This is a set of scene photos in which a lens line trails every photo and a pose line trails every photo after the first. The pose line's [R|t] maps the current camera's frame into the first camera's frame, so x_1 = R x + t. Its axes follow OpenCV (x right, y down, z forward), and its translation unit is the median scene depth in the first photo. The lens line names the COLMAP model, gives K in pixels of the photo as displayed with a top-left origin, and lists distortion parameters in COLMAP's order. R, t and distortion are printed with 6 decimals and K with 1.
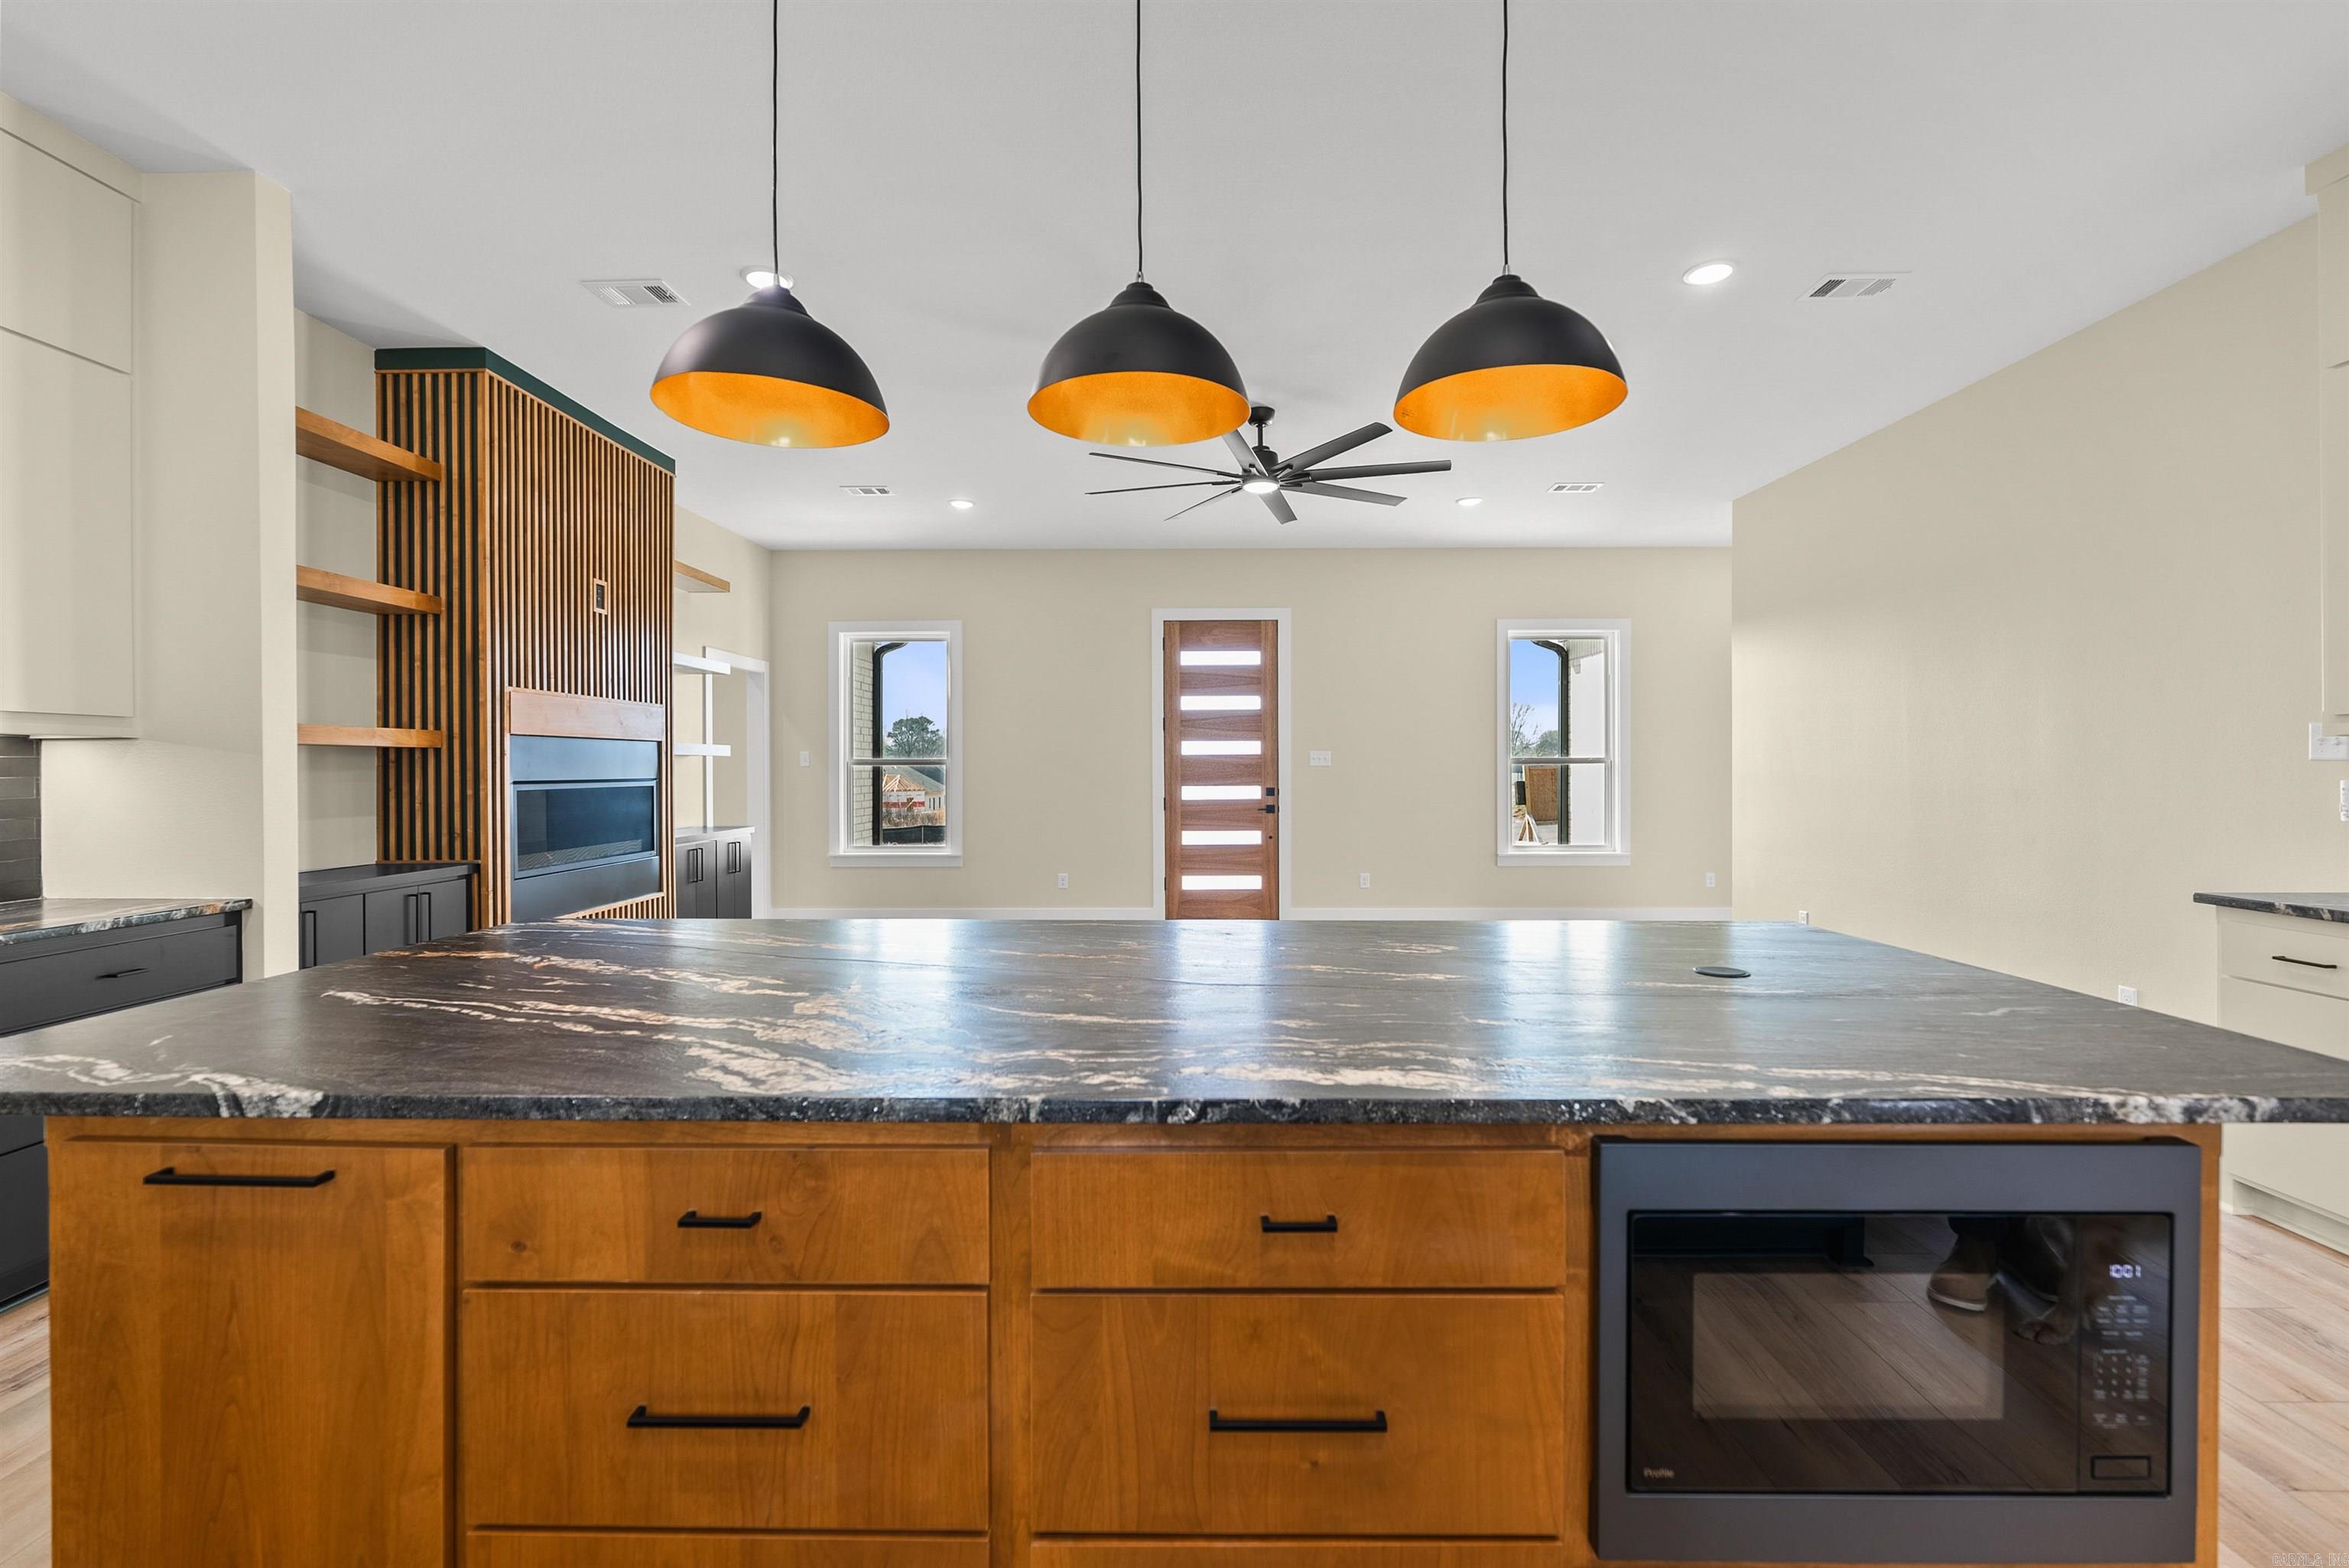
lens RADIAL K [[1044.1, 0, 1178.1], [0, 1044.1, 772.3], [0, 0, 1]] dist [-0.009582, 0.000712]
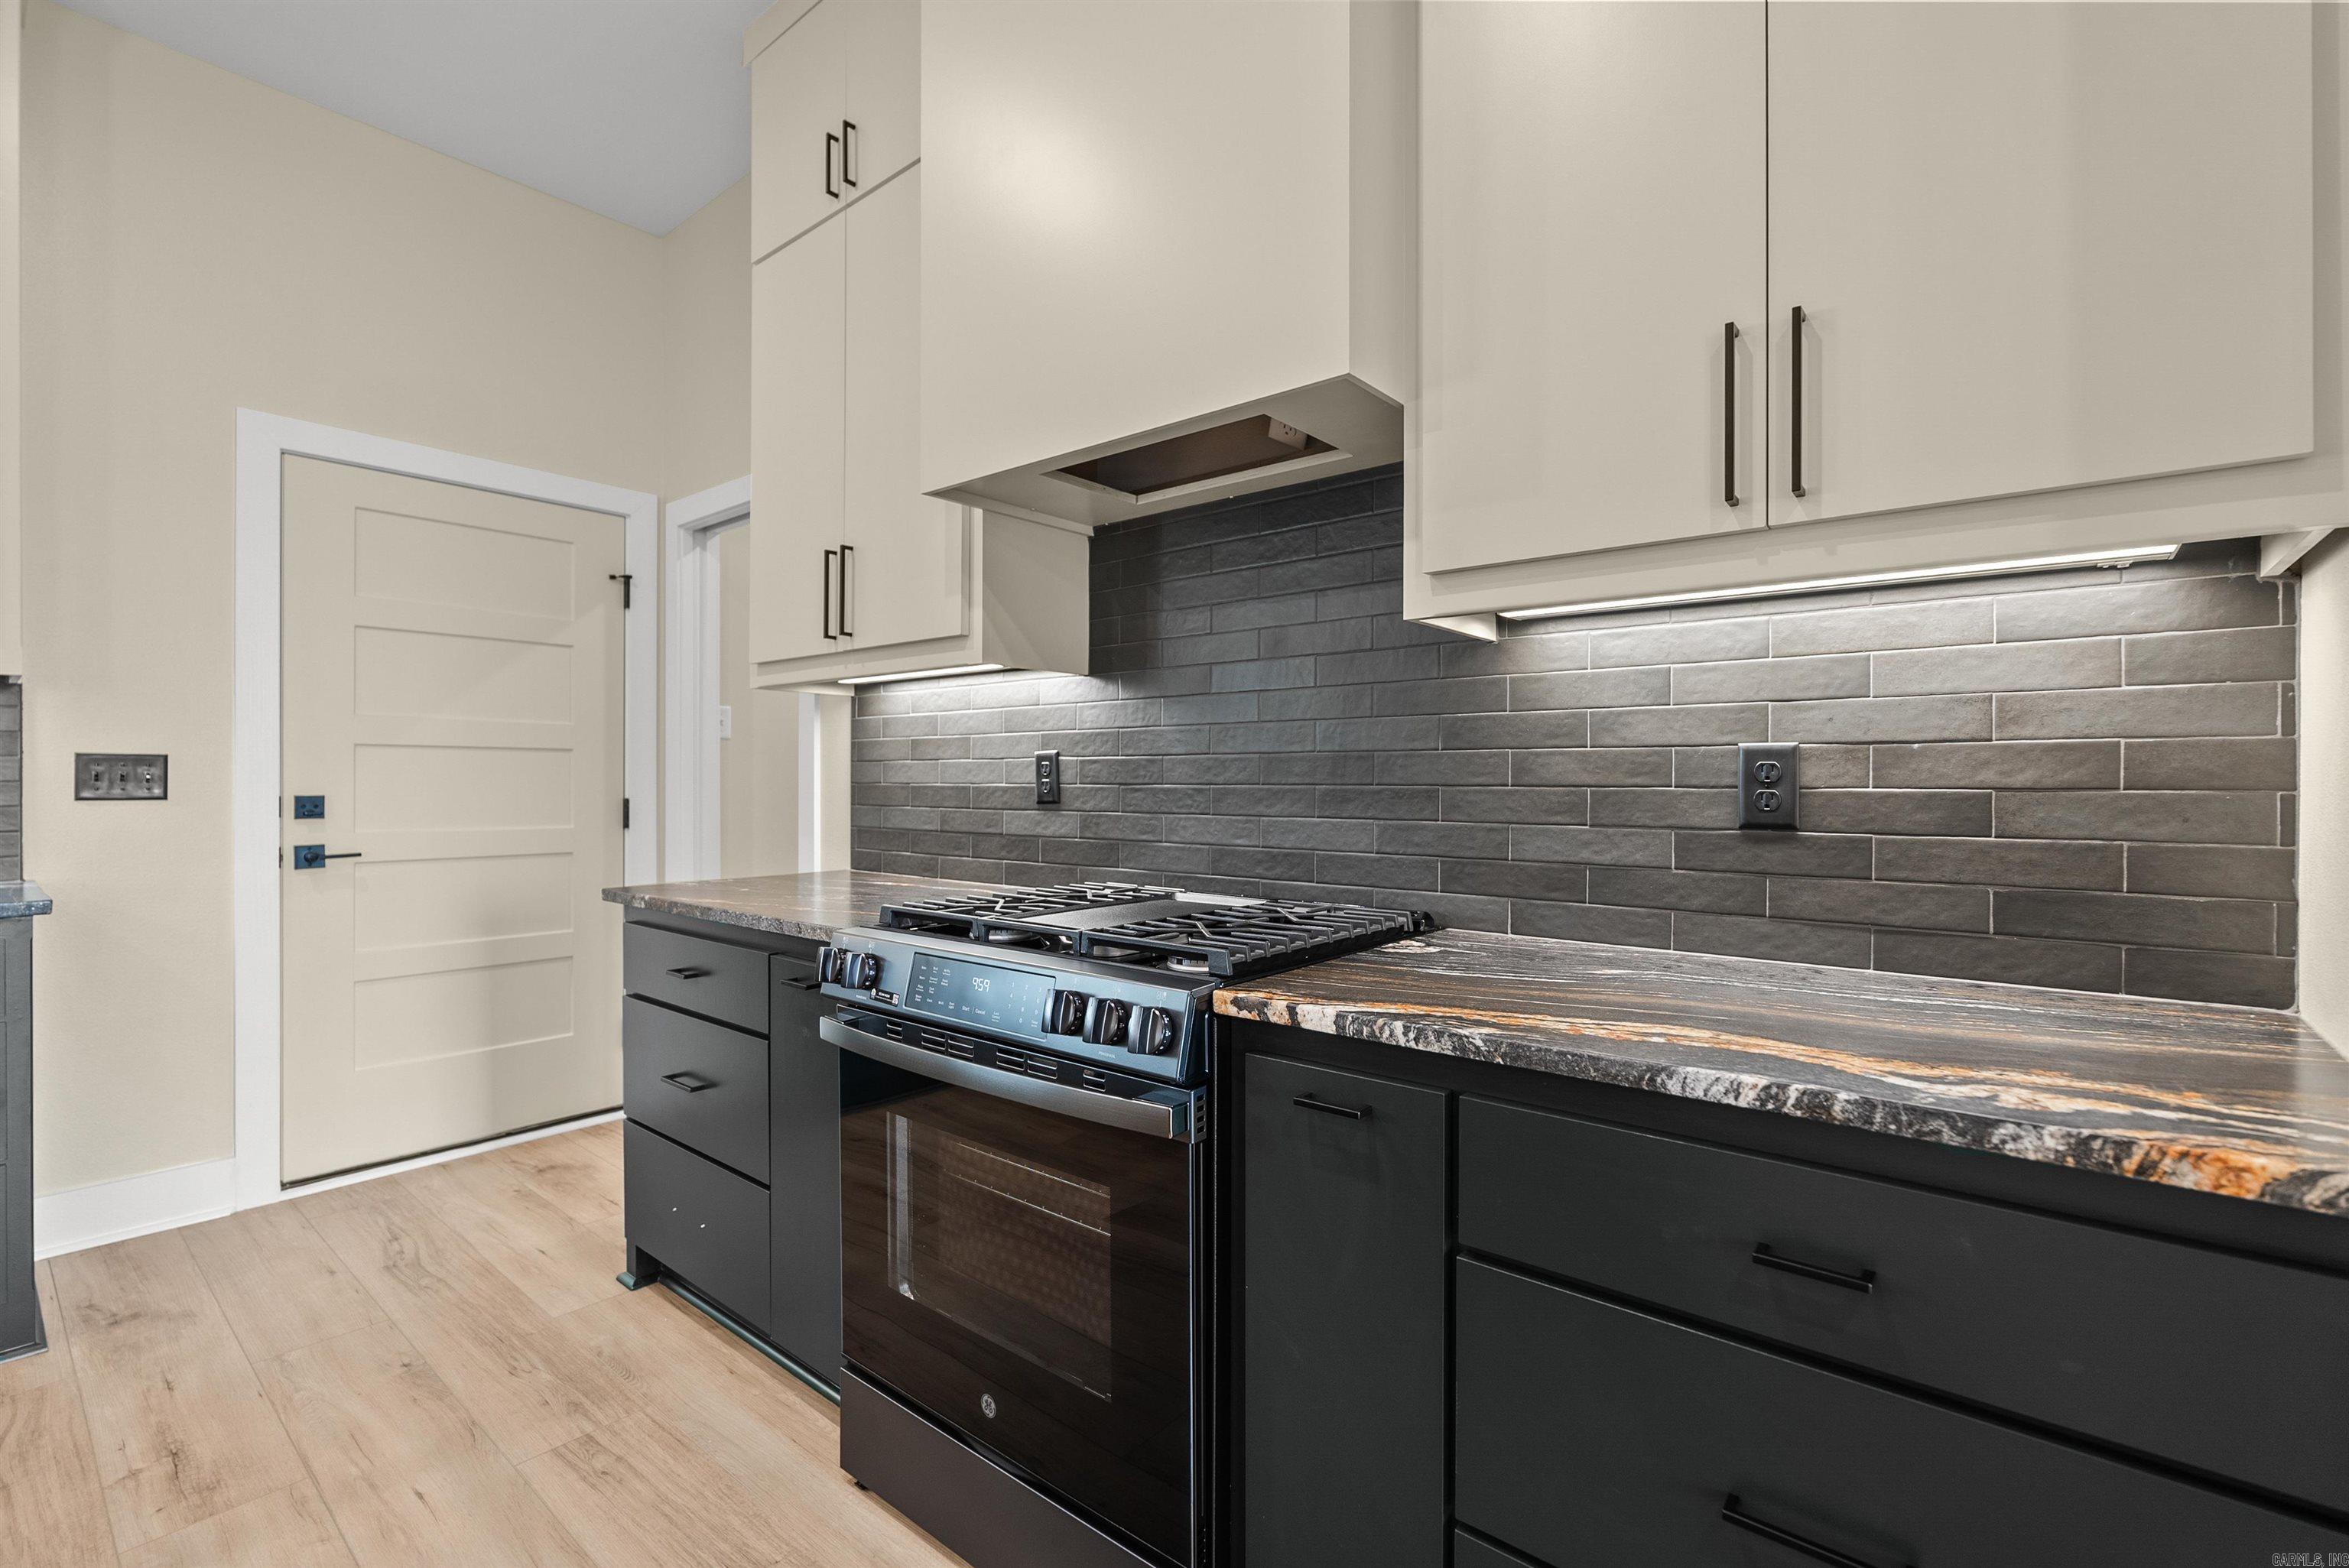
lens RADIAL K [[1034.4, 0, 1176.2], [0, 1034.4, 780.0], [0, 0, 1]] dist [-0.010090, 0.000411]
pose [[-0.622453, 0.007182, -0.782625, -0.392107], [-0.001046, 0.999949, 0.010008, 0.025030], [0.782657, 0.007048, -0.622414, 0.623200]]
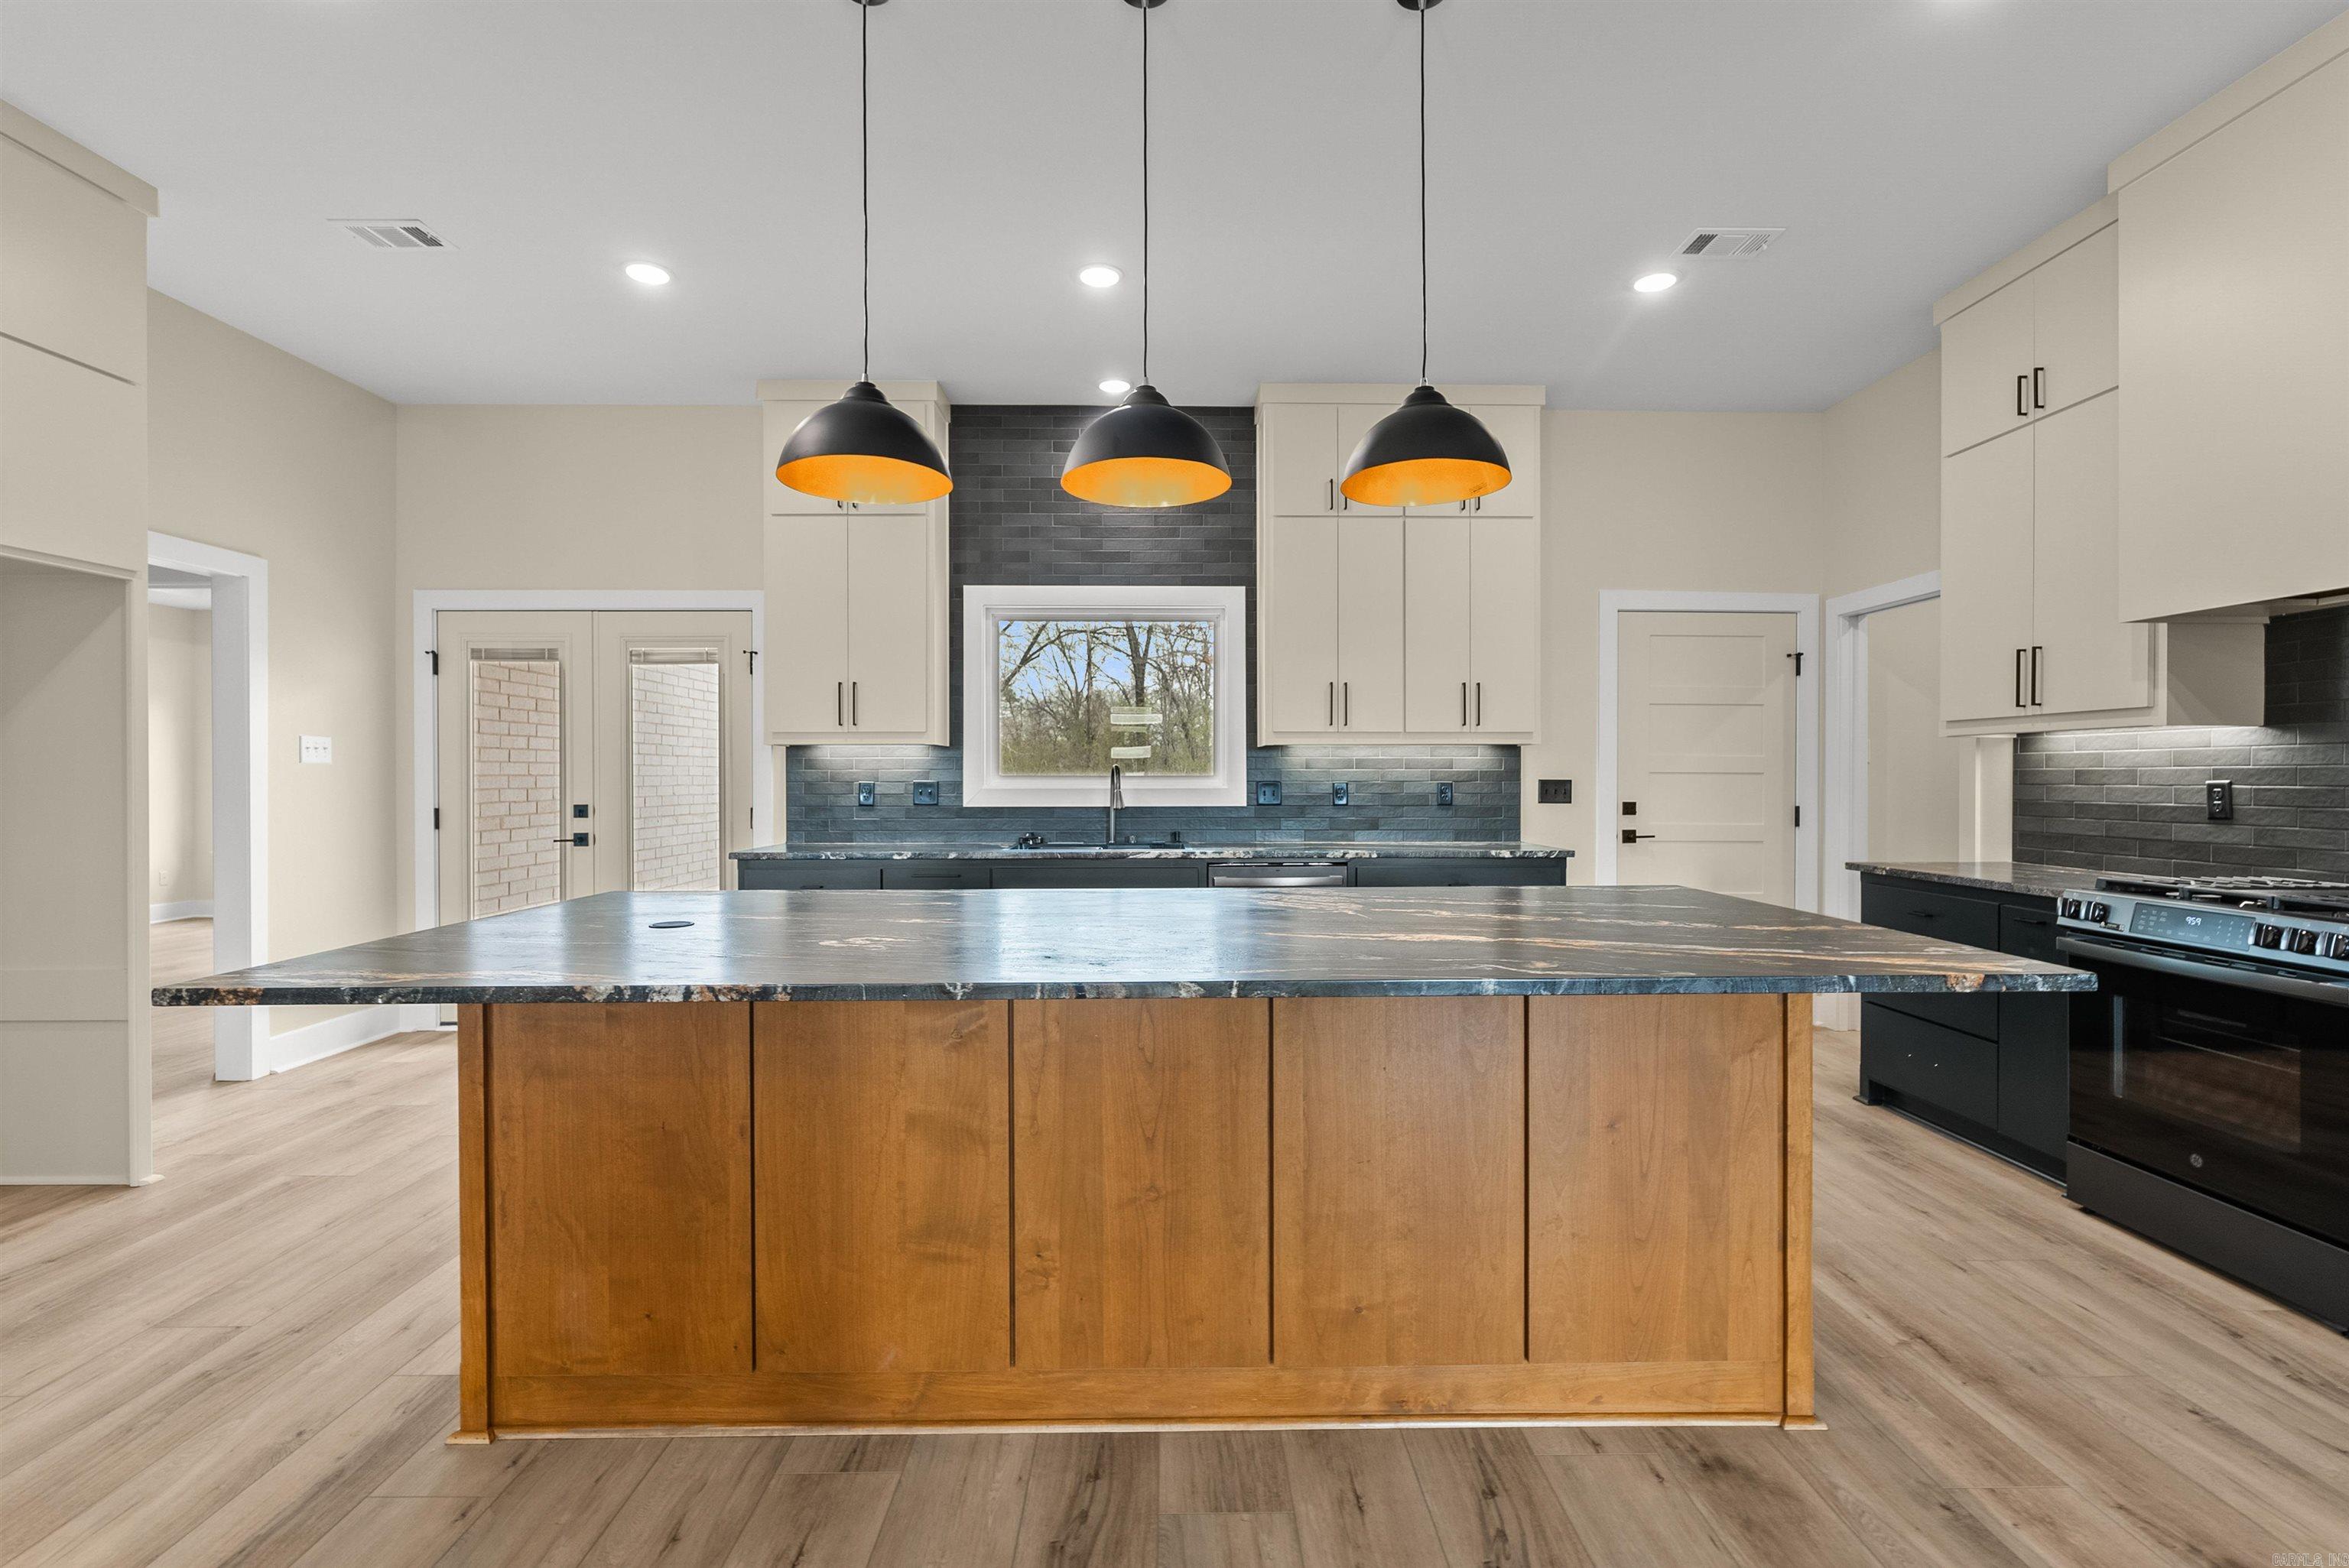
lens RADIAL K [[1034.4, 0, 1176.2], [0, 1034.4, 780.0], [0, 0, 1]] dist [-0.010090, 0.000411]
pose [[-0.999430, 0.005622, -0.033296, -0.019498], [0.005354, 0.999953, 0.008108, 0.005576], [0.033340, 0.007925, -0.999413, 0.927645]]
